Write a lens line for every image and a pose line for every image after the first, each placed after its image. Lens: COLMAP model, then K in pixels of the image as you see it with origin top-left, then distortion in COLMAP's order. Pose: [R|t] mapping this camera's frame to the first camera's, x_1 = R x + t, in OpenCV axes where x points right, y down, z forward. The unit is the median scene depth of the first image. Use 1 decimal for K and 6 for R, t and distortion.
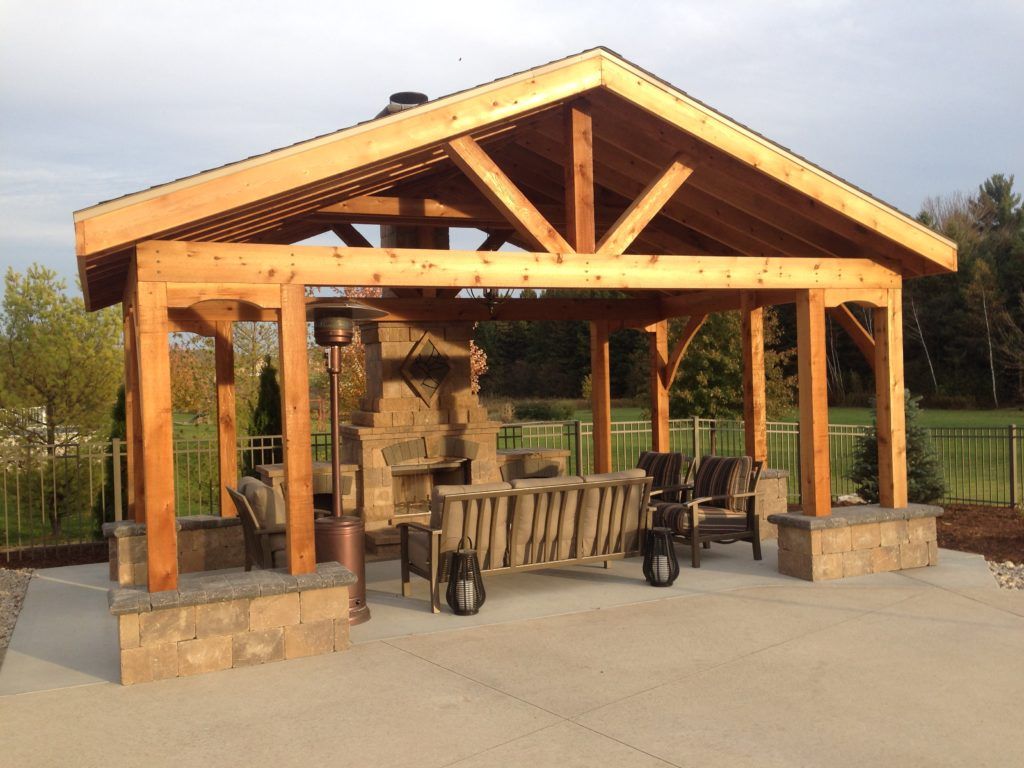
lens RADIAL K [[947.9, 0, 512.0], [0, 947.9, 384.0], [0, 0, 1]] dist [0.062520, -0.007353]
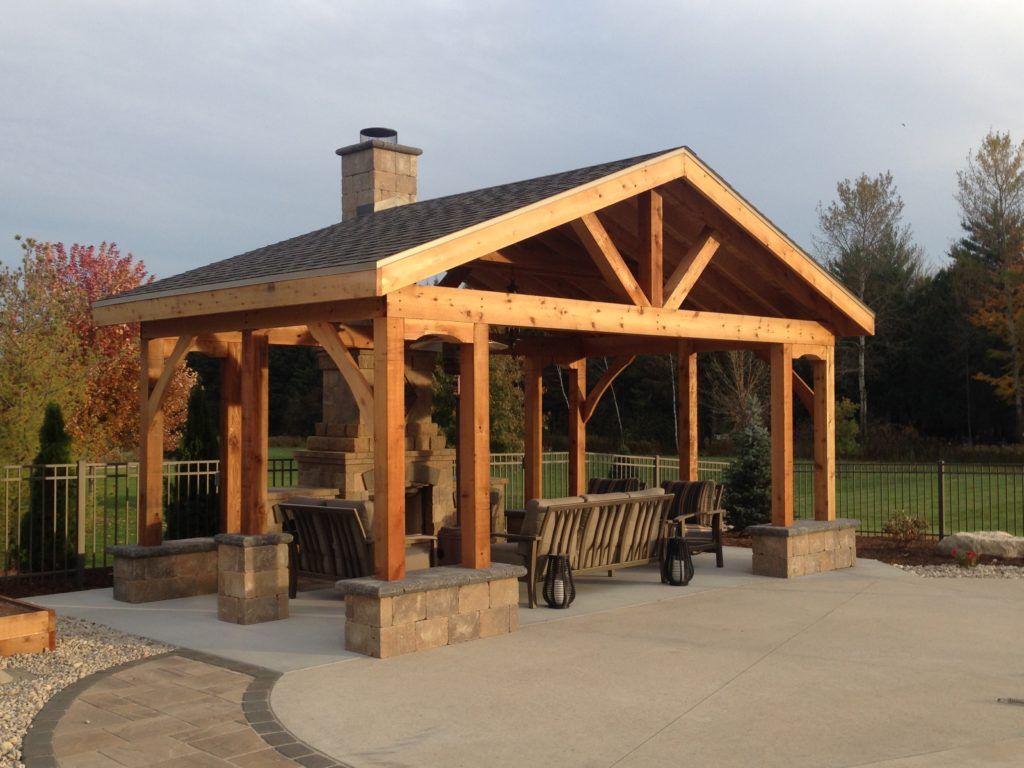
lens RADIAL K [[1148.1, 0, 512.0], [0, 1148.1, 384.0], [0, 0, 1]] dist [0.051940, 0.008328]
pose [[0.934970, 0.036917, 0.352802, -0.556831], [-0.025383, 0.998983, -0.037264, 0.018560], [-0.353819, 0.025886, 0.934956, -0.283125]]
